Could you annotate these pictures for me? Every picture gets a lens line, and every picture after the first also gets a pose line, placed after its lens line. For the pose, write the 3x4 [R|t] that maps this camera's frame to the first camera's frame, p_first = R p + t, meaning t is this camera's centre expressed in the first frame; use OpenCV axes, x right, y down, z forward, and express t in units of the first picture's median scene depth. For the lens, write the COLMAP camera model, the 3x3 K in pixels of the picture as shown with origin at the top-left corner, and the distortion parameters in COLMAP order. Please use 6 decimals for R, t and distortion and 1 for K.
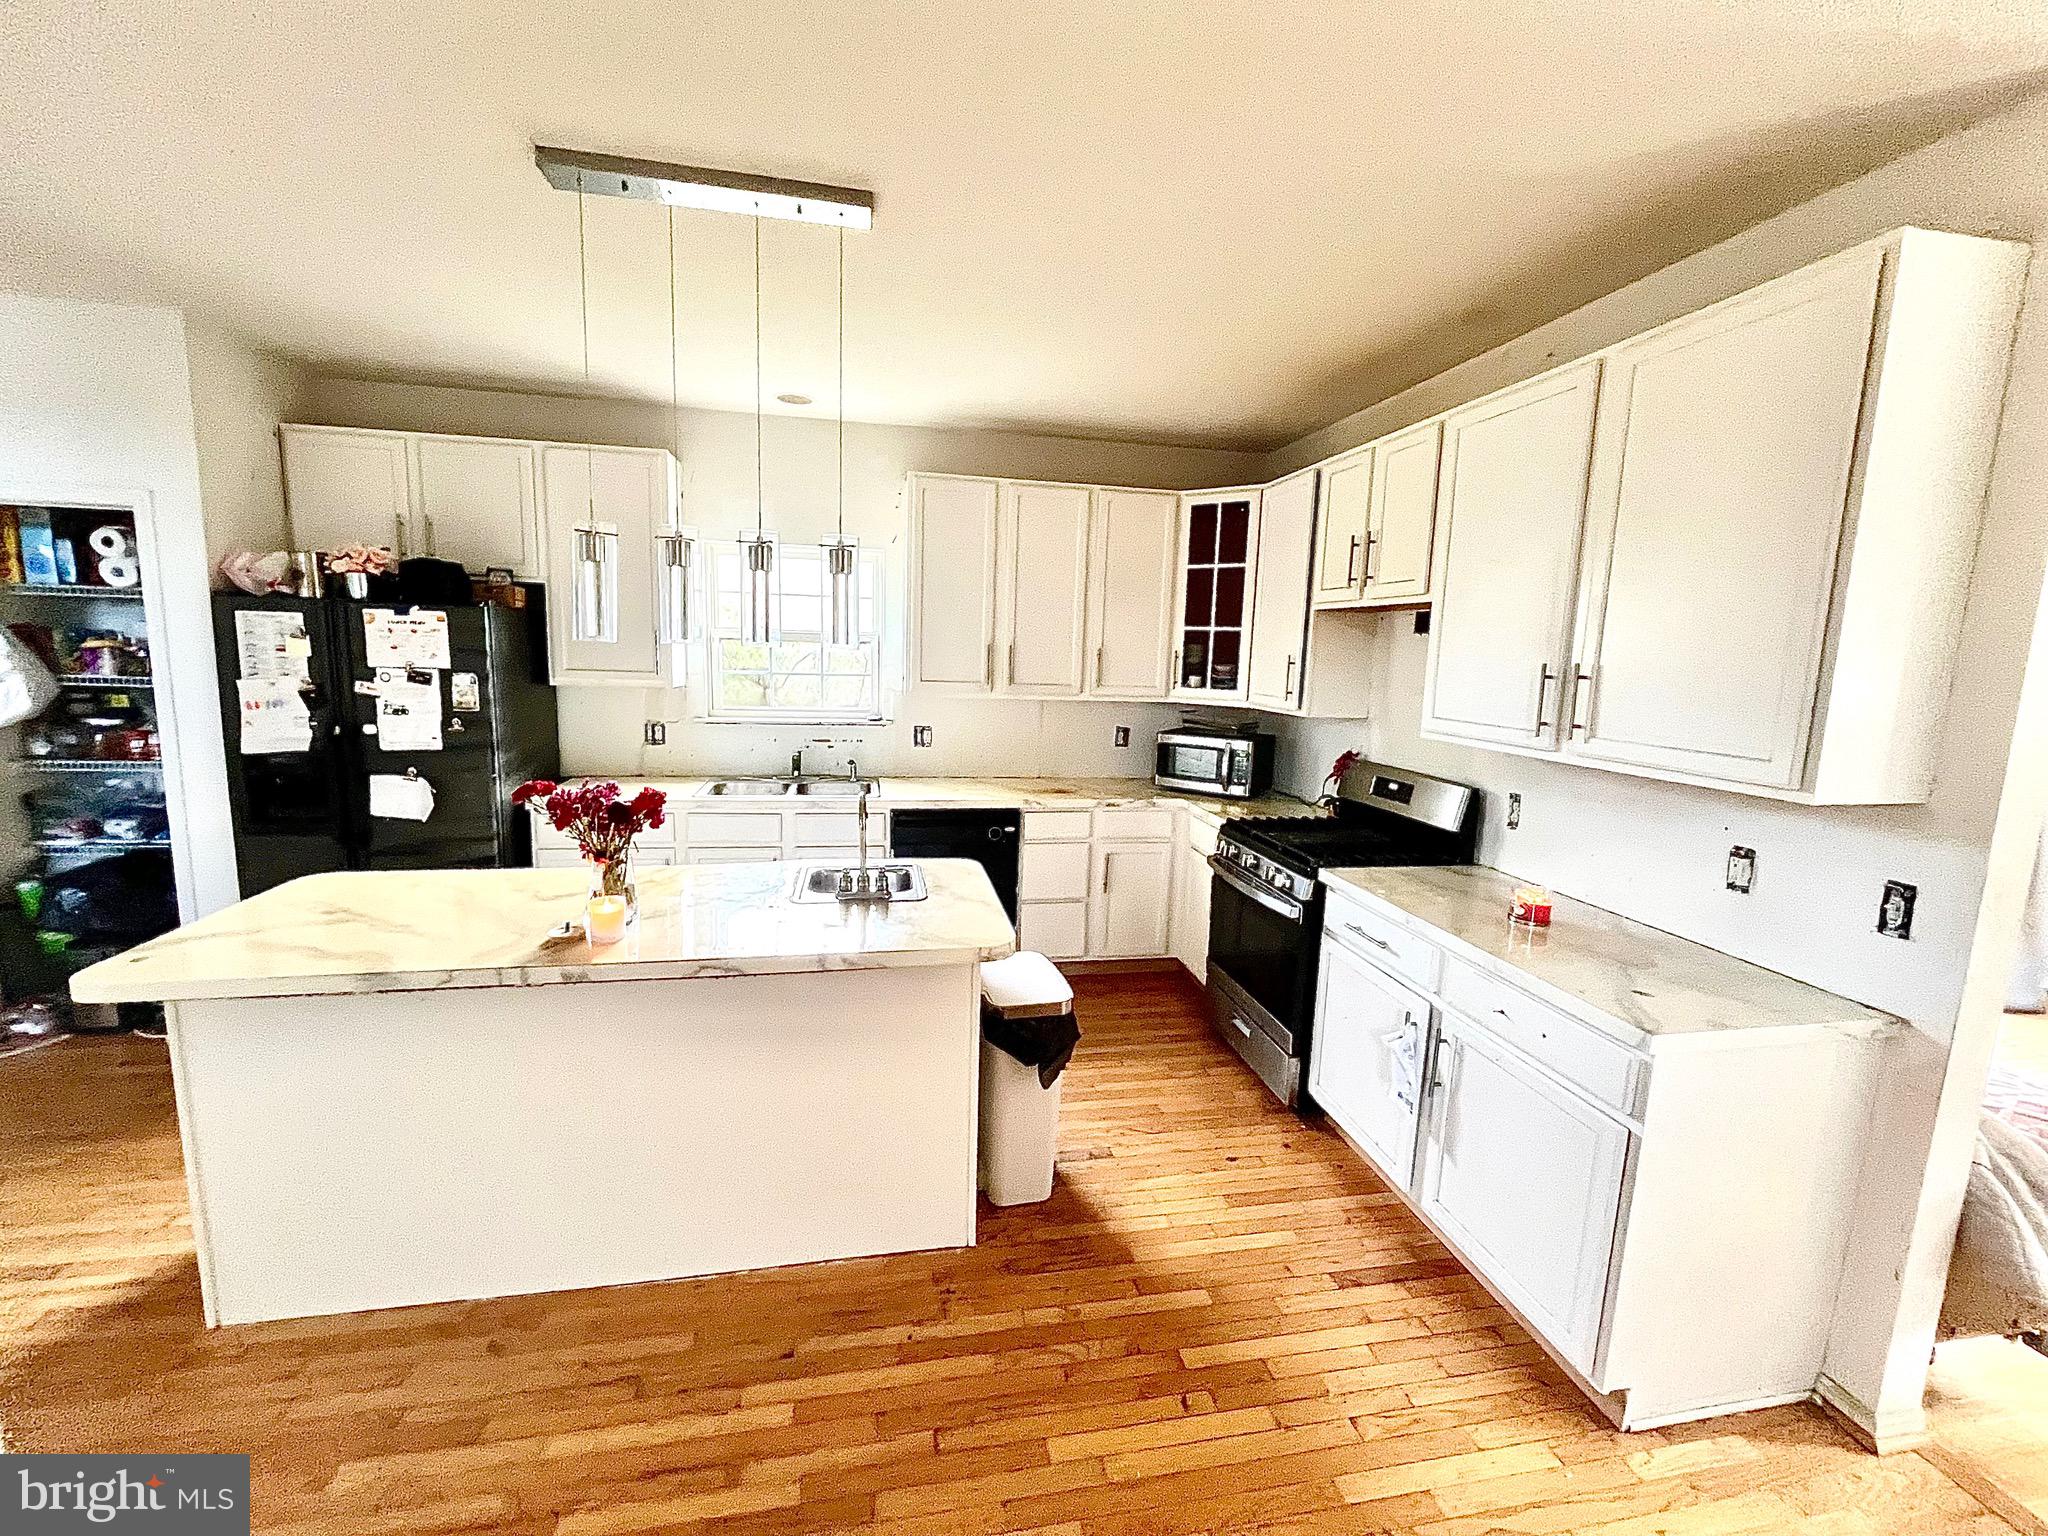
lens RADIAL K [[823.7, 0, 1029.5], [0, 823.7, 768.2], [0, 0, 1]] dist [-0.001934, -0.001057]
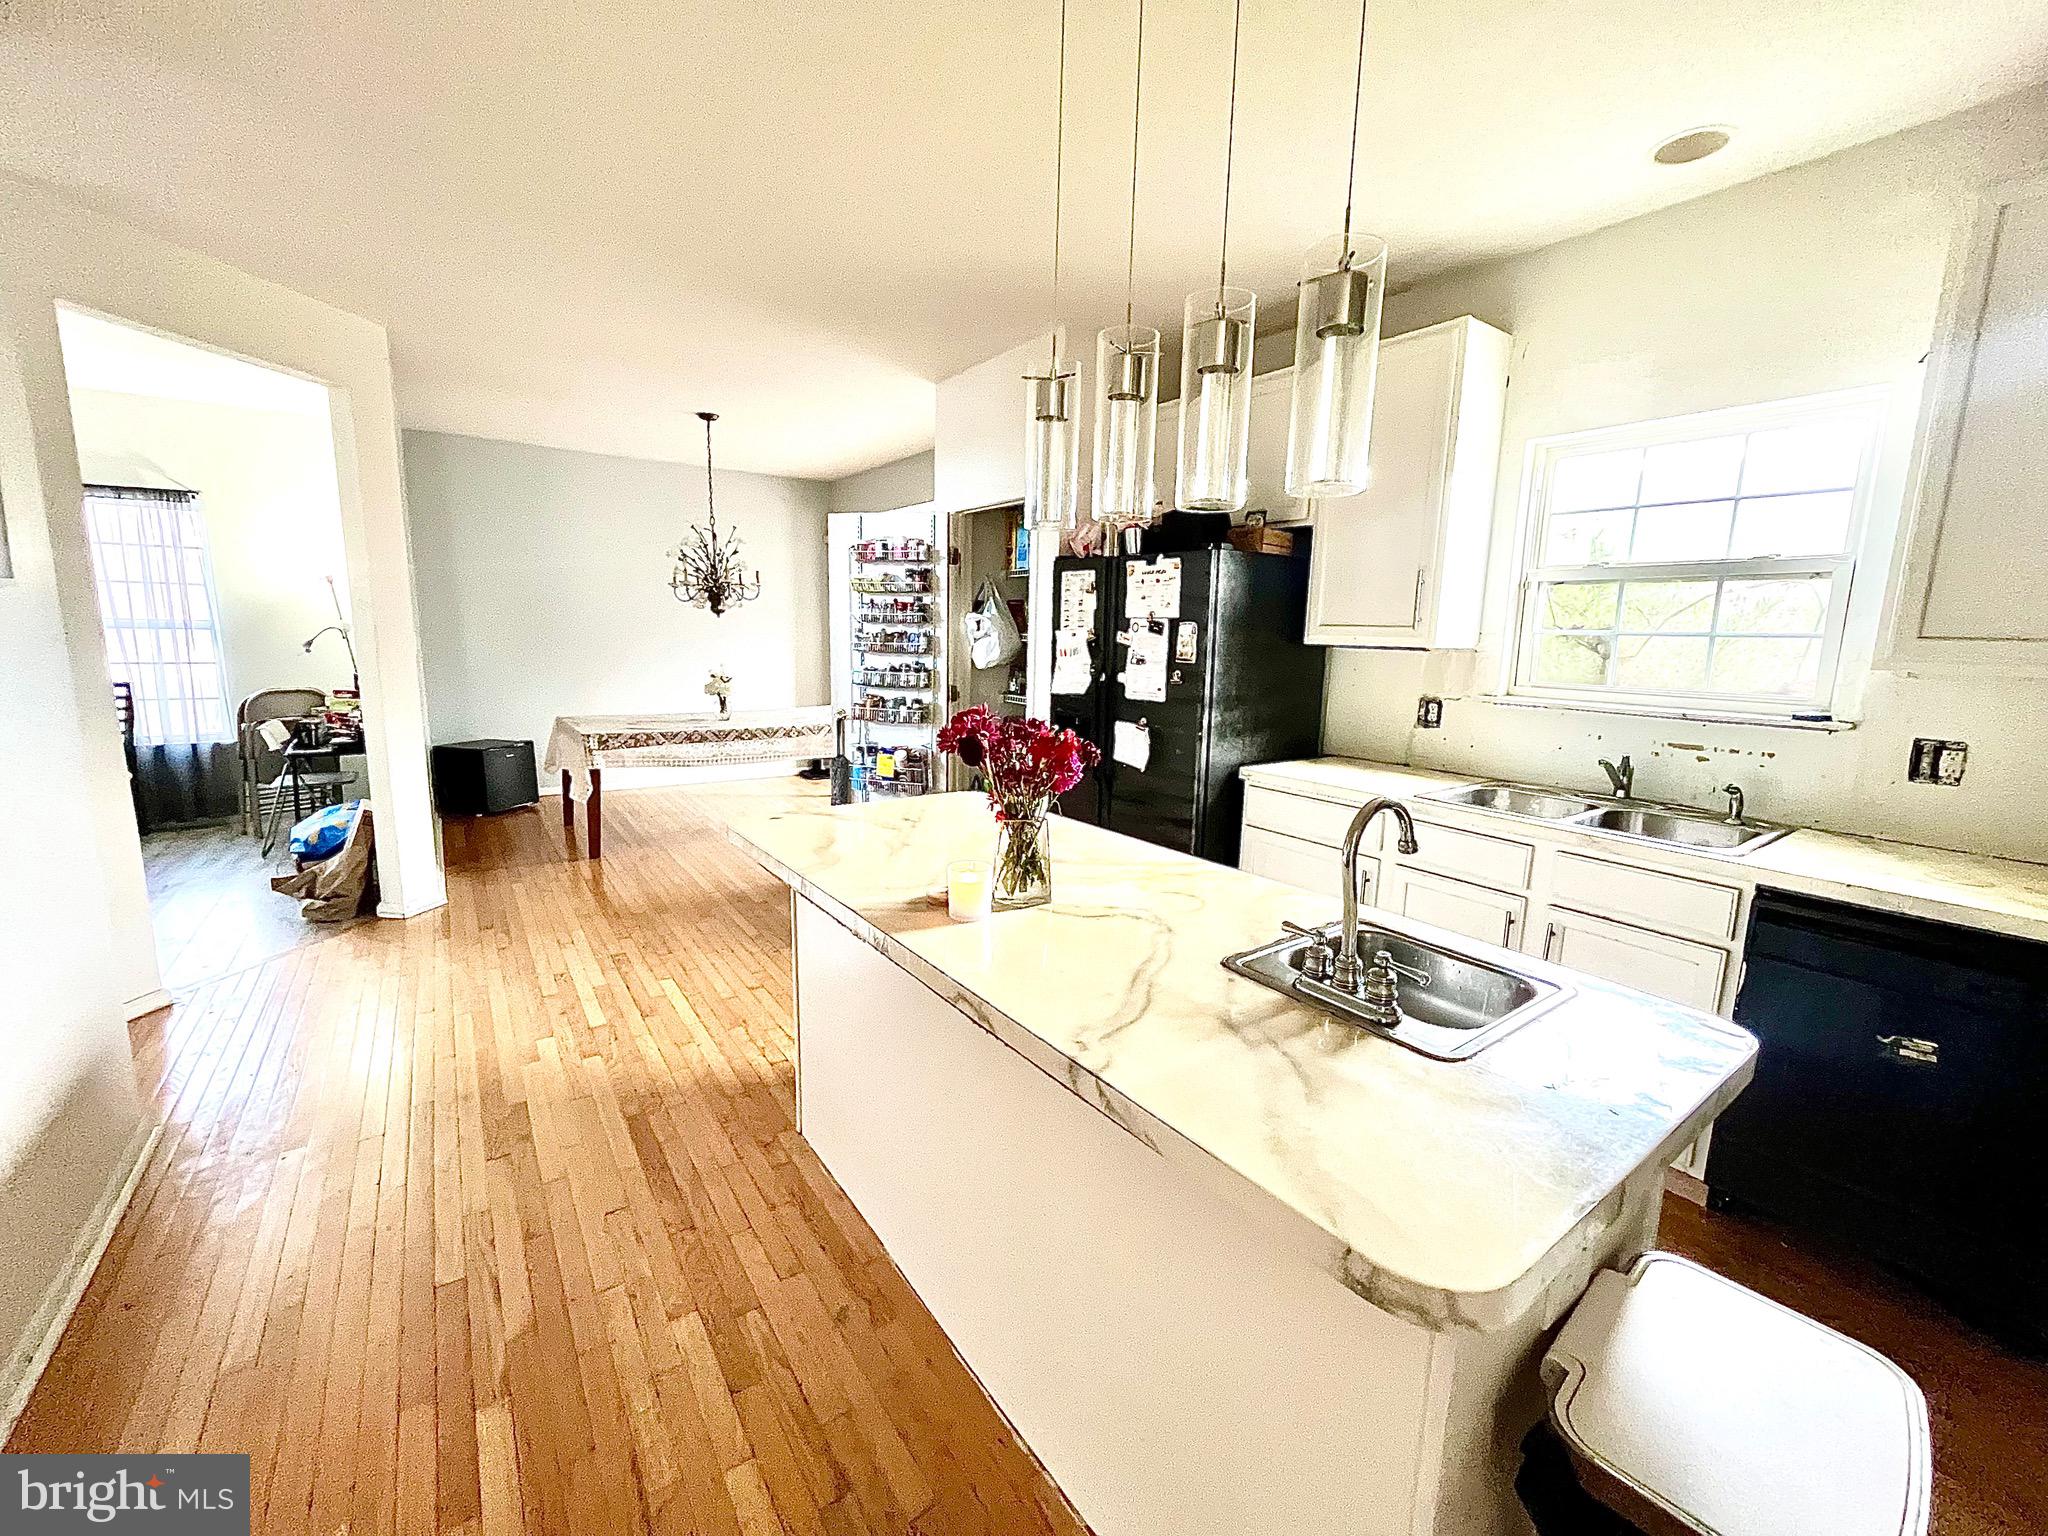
lens RADIAL K [[823.7, 0, 1024.3], [0, 823.7, 765.5], [0, 0, 1]] dist [-0.001934, -0.001057]
pose [[0.417044, 0.125752, -0.900145, 0.109626], [-0.139916, 0.987459, 0.073126, 0.004142], [0.898052, 0.095448, 0.429409, 0.442264]]
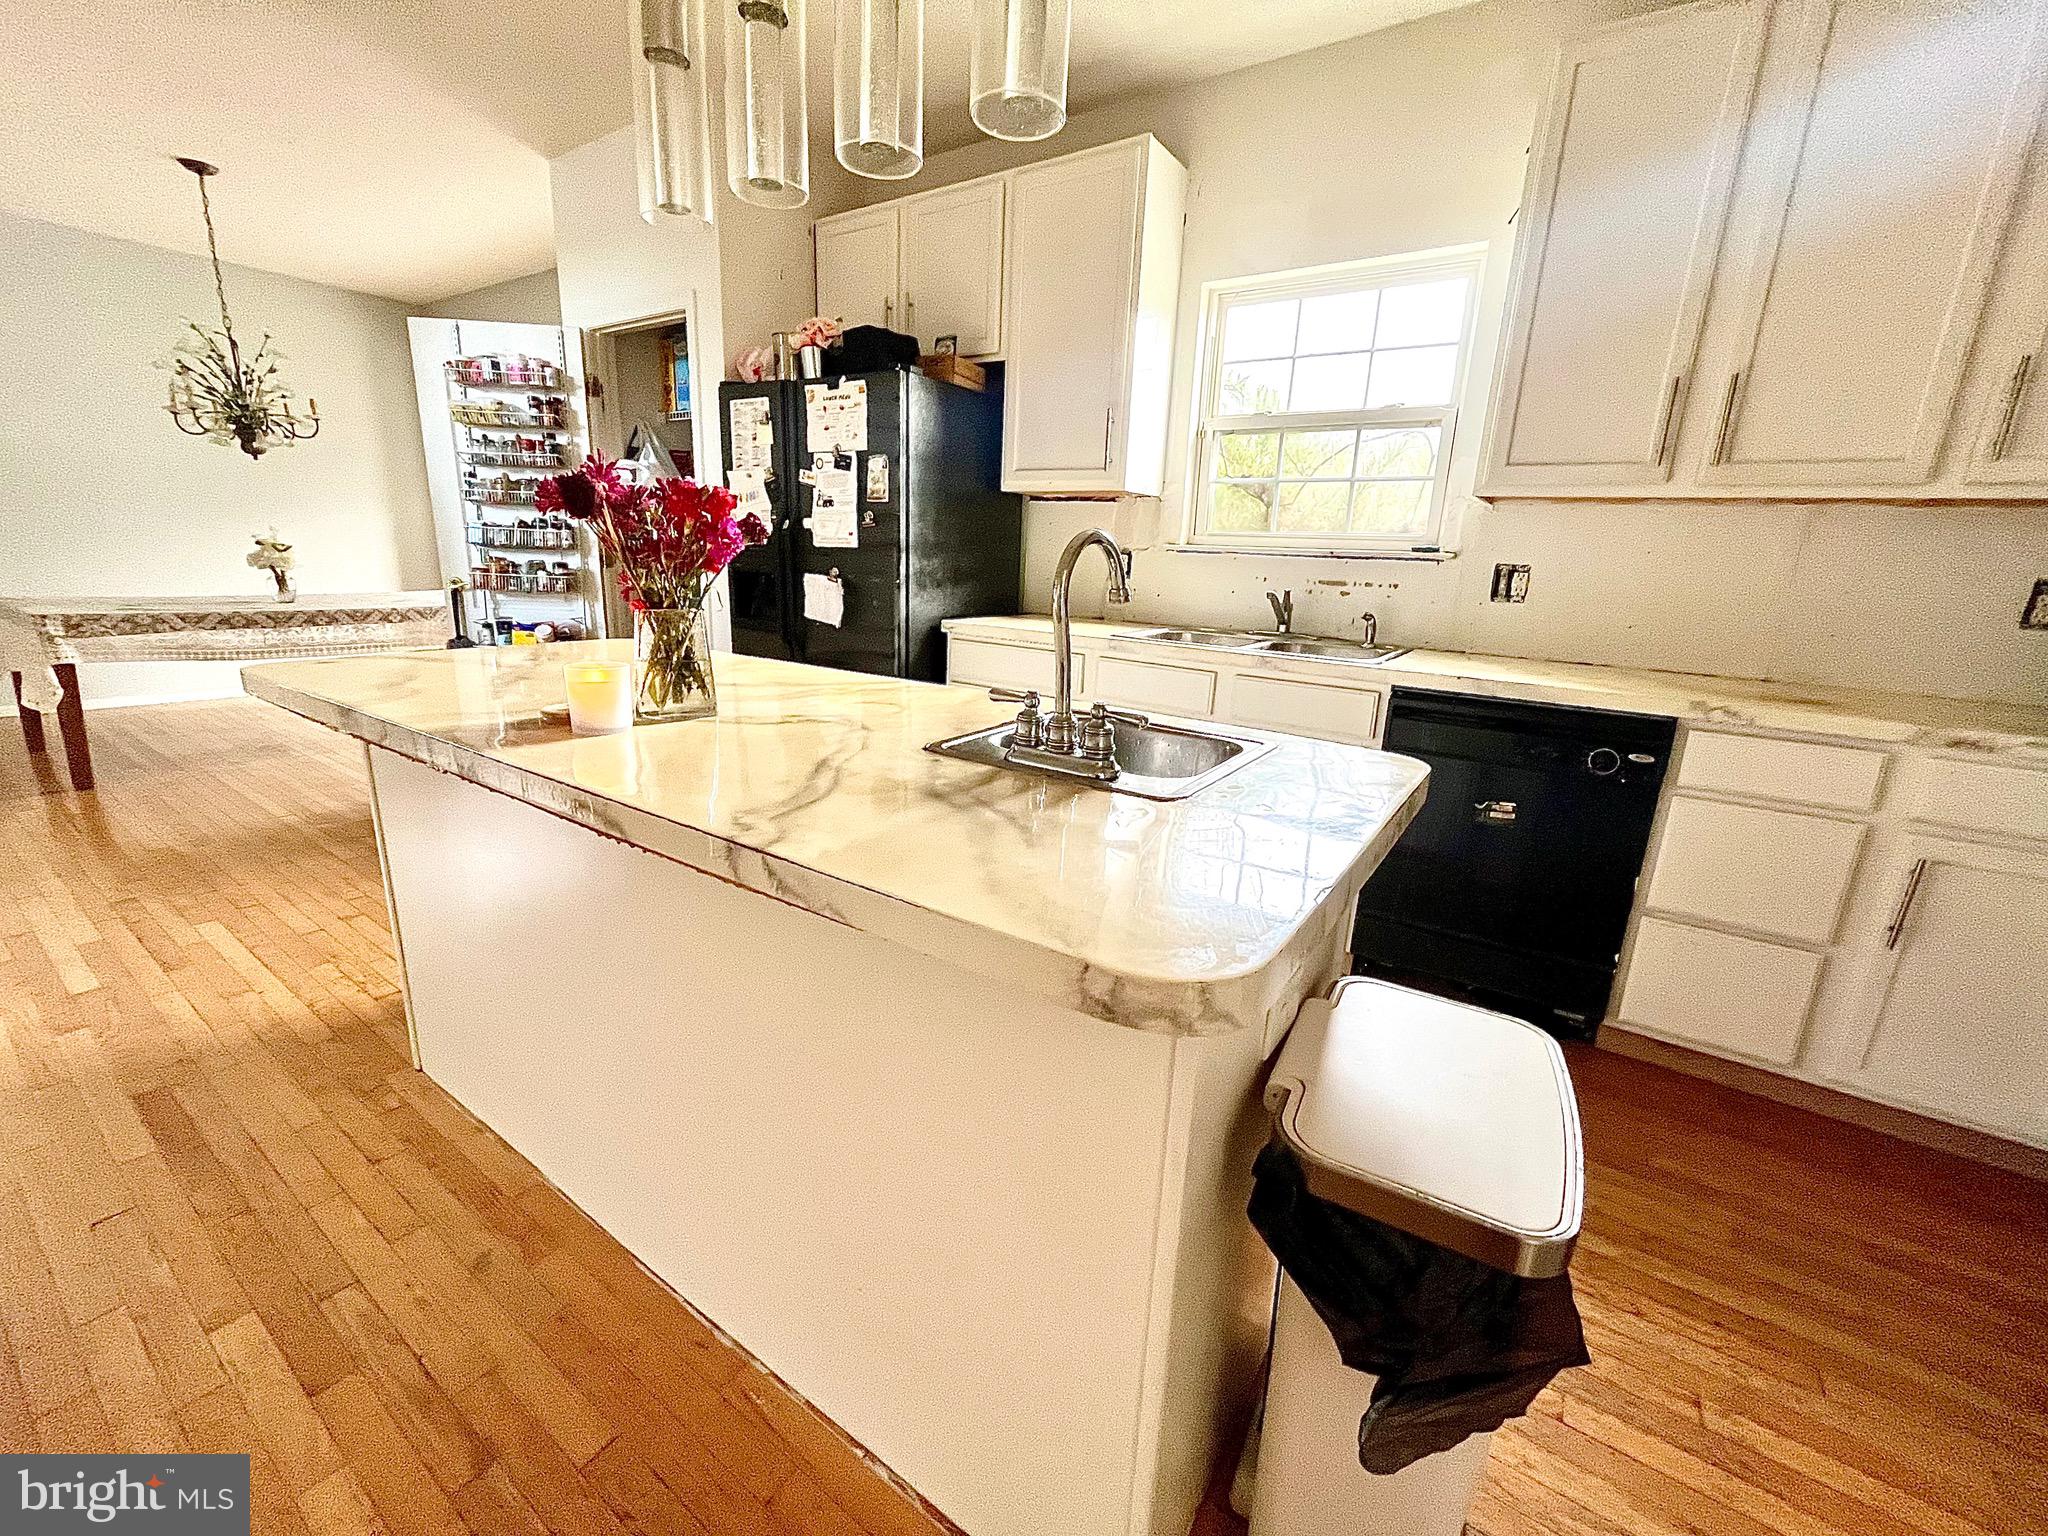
lens RADIAL K [[823.7, 0, 1024.8], [0, 823.7, 766.5], [0, 0, 1]] dist [-0.001934, -0.001057]
pose [[0.705085, 0.175912, -0.686958, 0.065681], [-0.120947, 0.984380, 0.127936, 0.075283], [0.698733, -0.007120, 0.715347, 0.495569]]
